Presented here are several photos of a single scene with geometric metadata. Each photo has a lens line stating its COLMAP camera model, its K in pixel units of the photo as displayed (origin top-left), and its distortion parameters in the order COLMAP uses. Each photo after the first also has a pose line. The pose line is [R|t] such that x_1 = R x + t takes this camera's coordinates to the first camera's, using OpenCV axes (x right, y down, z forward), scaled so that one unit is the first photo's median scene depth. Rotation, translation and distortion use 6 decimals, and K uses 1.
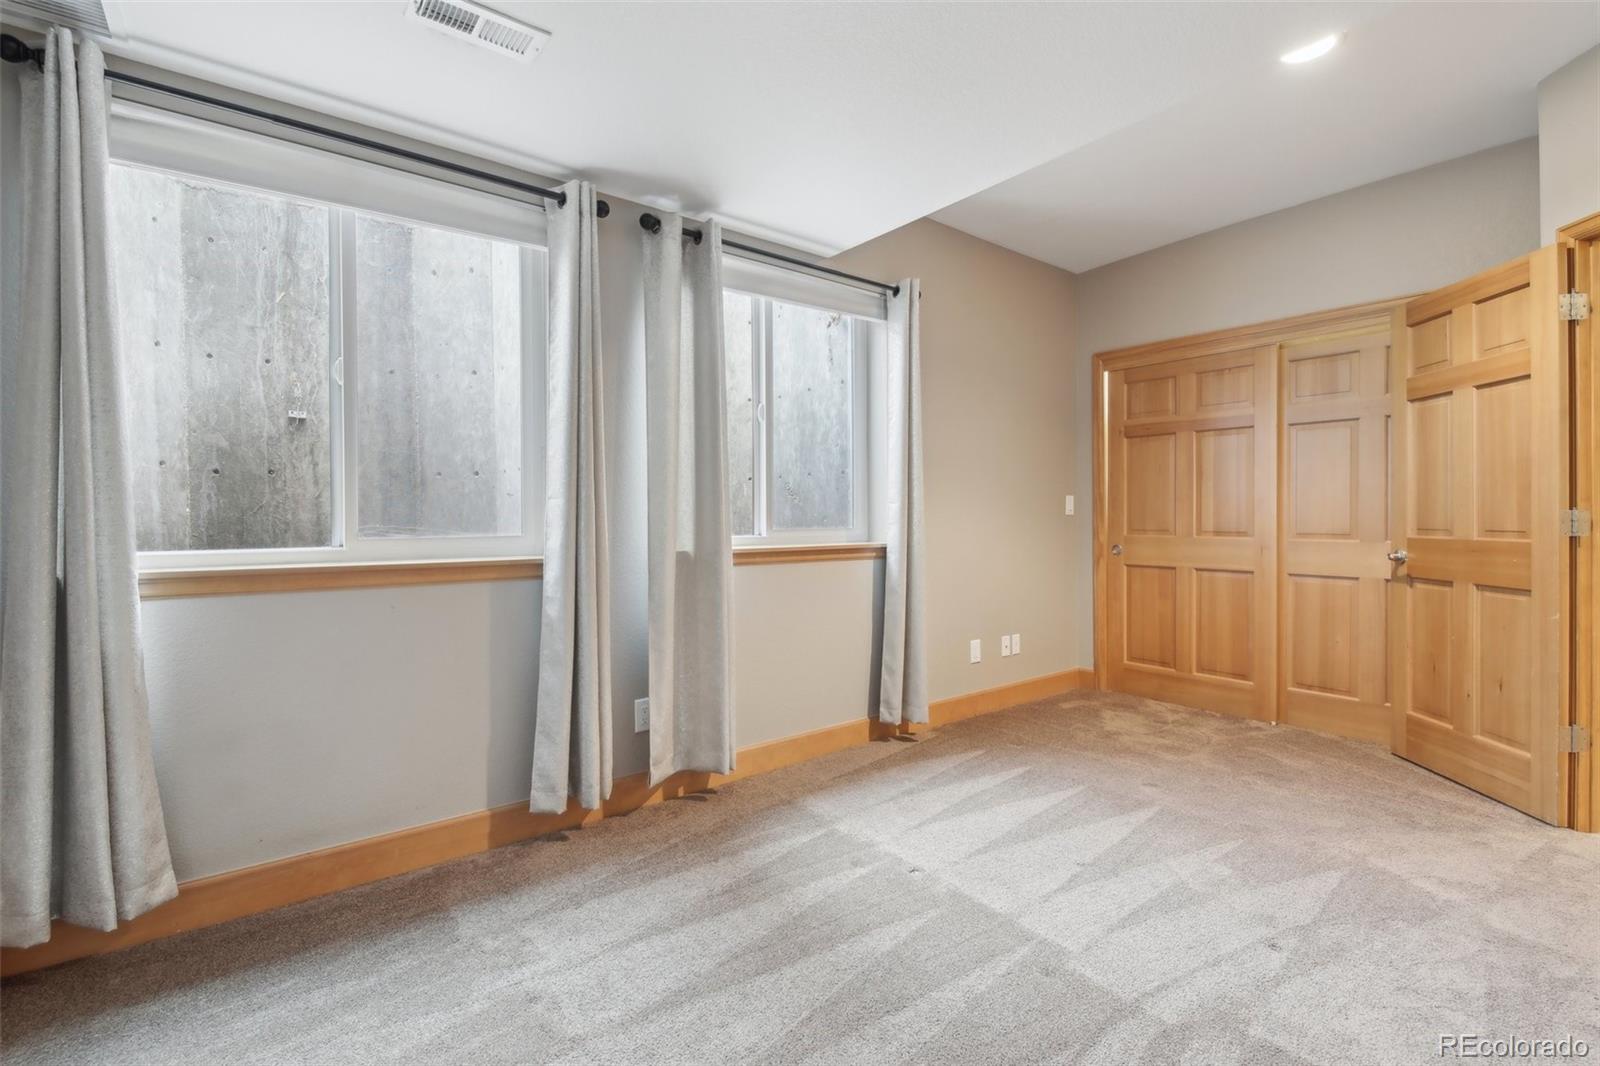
lens RADIAL K [[708.8, 0, 805.4], [0, 708.8, 528.4], [0, 0, 1]] dist [-0.002802, -0.005641]
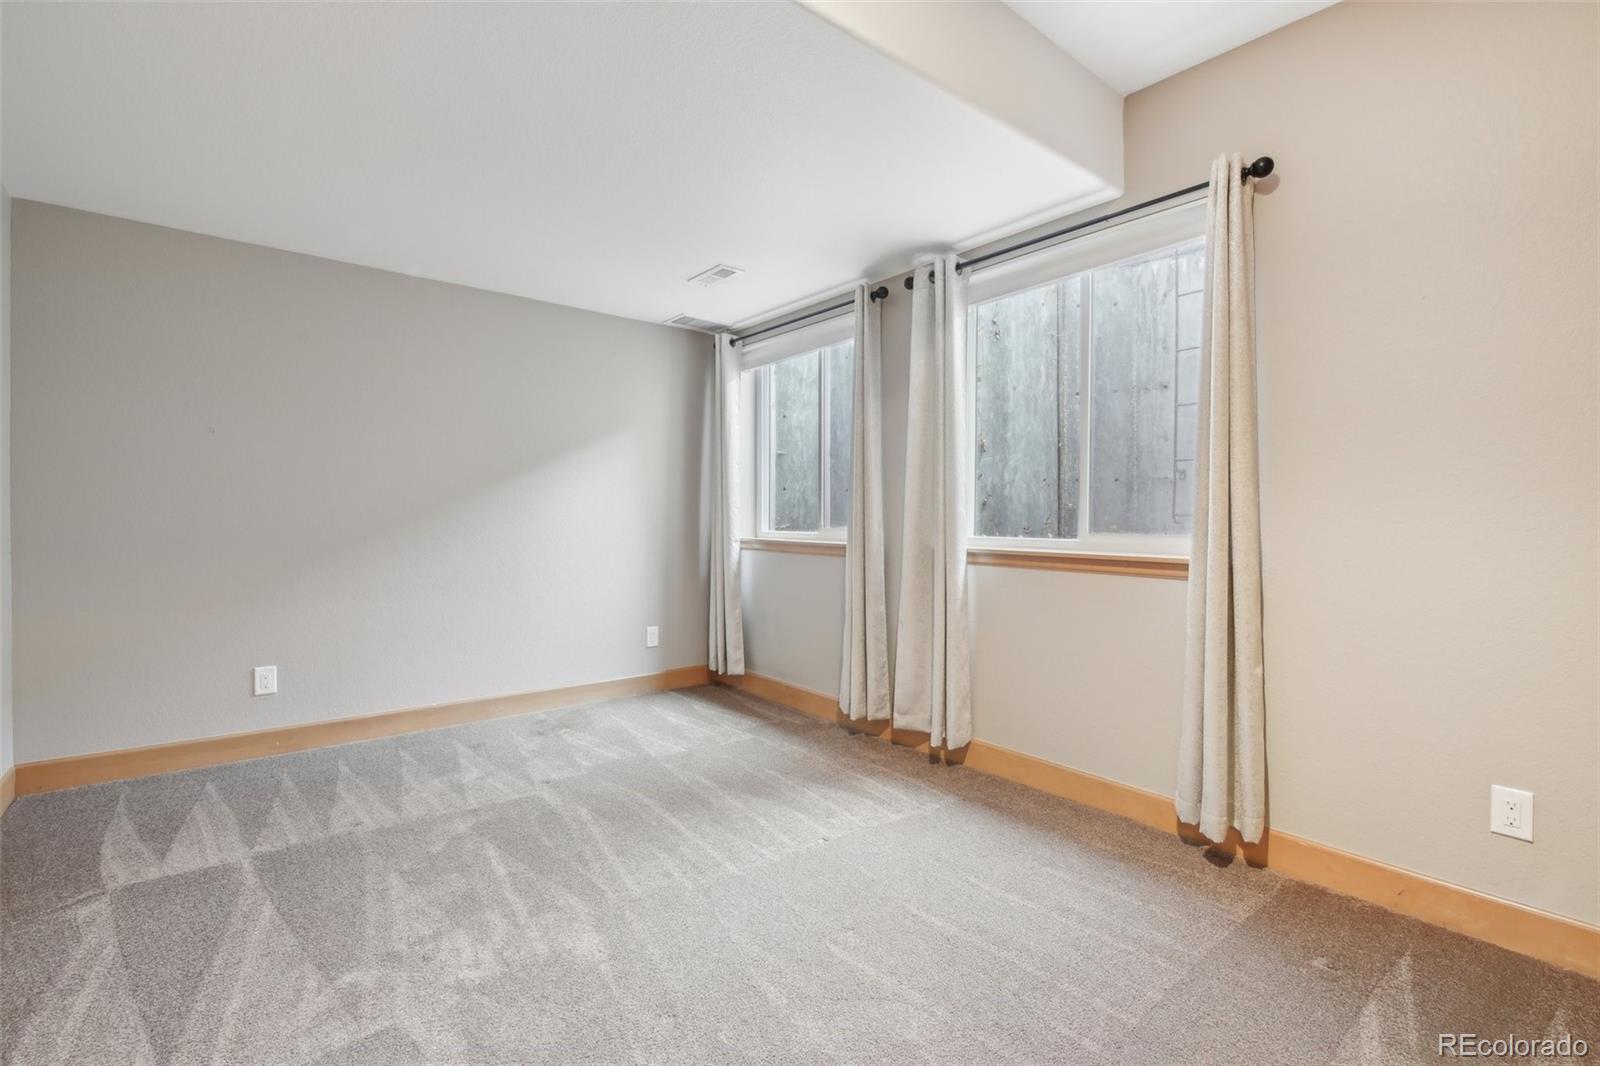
lens RADIAL K [[708.8, 0, 806.8], [0, 708.8, 522.8], [0, 0, 1]] dist [-0.002802, -0.005641]
pose [[0.007094, 0.010373, -0.999921, 1.132145], [-0.012765, 0.999866, 0.010282, -0.016964], [0.999893, 0.012691, 0.007226, 0.888032]]
